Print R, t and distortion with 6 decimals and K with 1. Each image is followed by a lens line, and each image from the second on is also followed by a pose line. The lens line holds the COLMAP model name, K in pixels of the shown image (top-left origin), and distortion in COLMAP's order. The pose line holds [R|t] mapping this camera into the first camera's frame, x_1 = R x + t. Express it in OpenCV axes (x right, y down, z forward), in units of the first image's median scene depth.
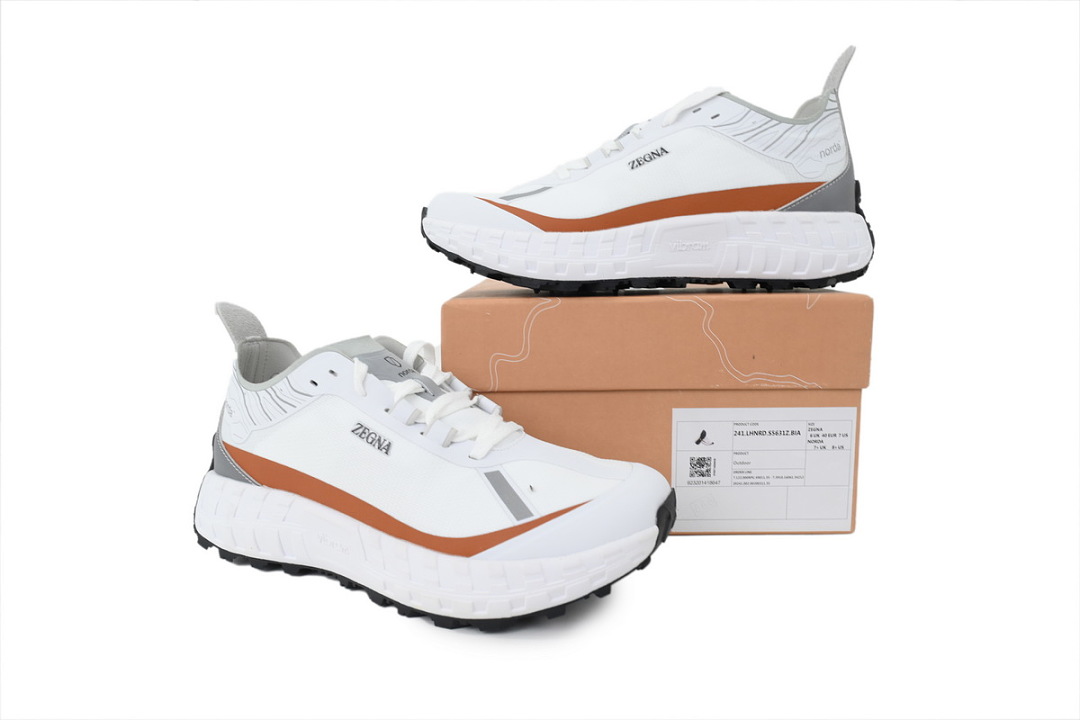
lens RADIAL K [[808.4, 0, 540.0], [0, 808.4, 360.3], [0, 0, 1]] dist [0.004318, 0.000787]
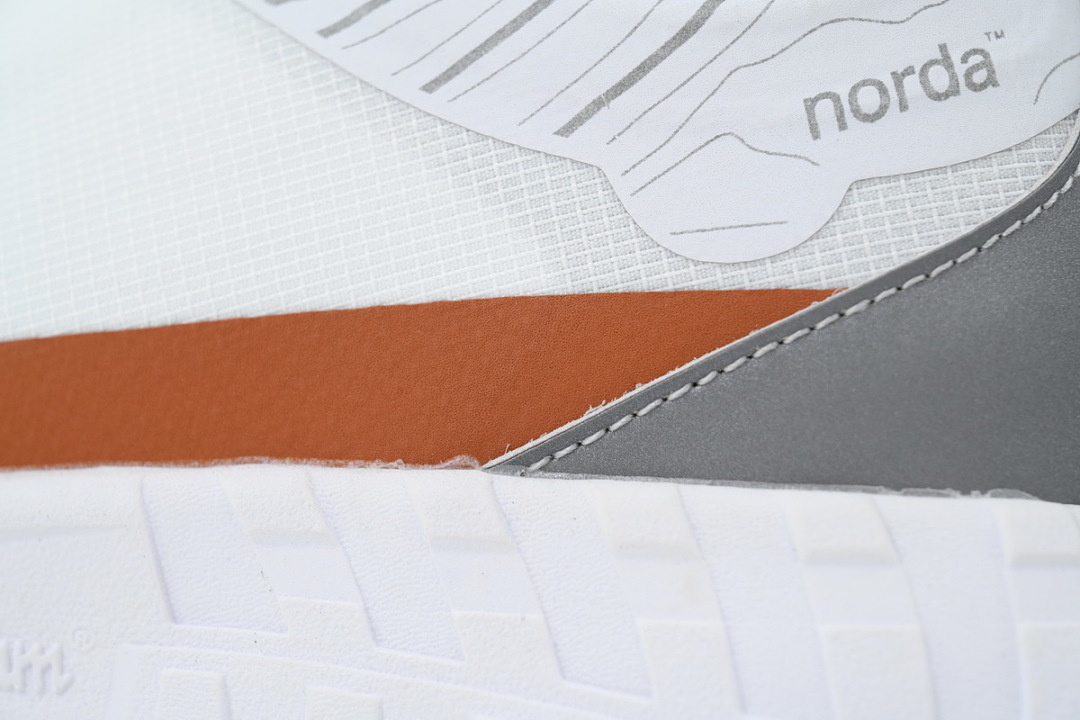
lens RADIAL K [[3734.2, 0, 540.0], [0, 3734.2, 359.7], [0, 0, 1]] dist [0.039277, 0.000000]
pose [[0.917836, 0.023286, -0.396275, 0.583287], [-0.109661, 0.974303, -0.196741, -0.066635], [0.381511, 0.224032, 0.896805, 0.364720]]
